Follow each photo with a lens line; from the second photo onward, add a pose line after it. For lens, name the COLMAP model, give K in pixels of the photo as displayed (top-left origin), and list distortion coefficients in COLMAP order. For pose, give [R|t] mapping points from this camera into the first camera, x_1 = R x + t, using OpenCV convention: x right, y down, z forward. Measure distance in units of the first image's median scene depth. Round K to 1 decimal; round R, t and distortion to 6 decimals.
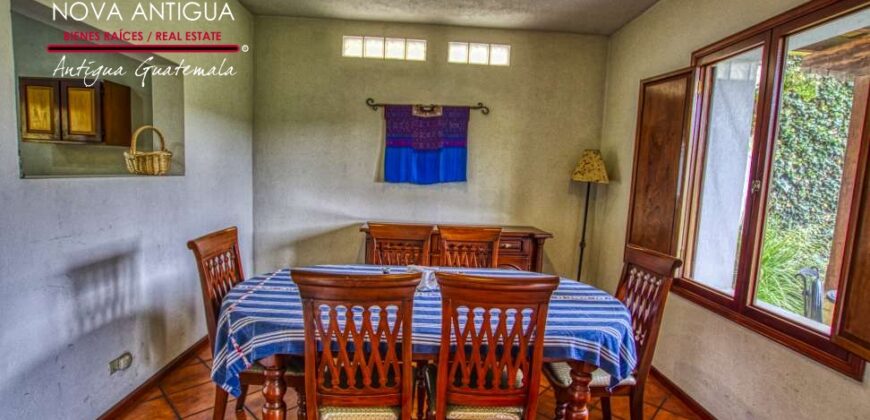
lens RADIAL K [[404.4, 0, 431.4], [0, 404.4, 212.2], [0, 0, 1]] dist [-0.003280, -0.000406]
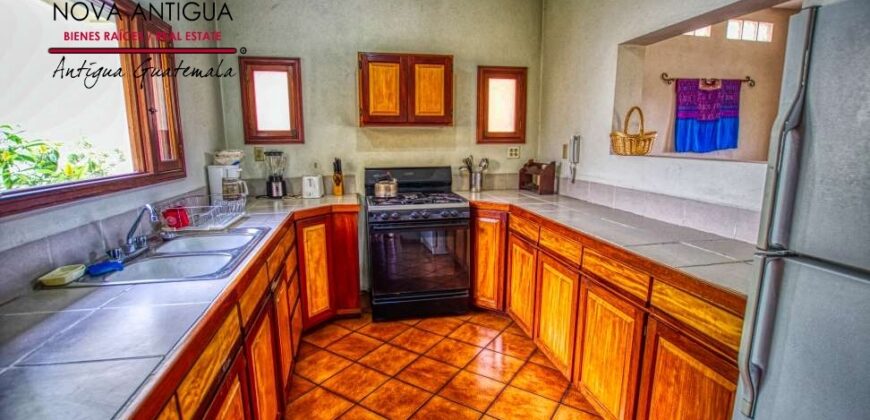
lens RADIAL K [[404.4, 0, 437.3], [0, 404.4, 209.9], [0, 0, 1]] dist [-0.003280, -0.000406]
pose [[0.979895, -0.073446, 0.185502, -0.948368], [0.059122, 0.994910, 0.081606, -0.046823], [-0.190551, -0.068998, 0.979249, 0.055168]]
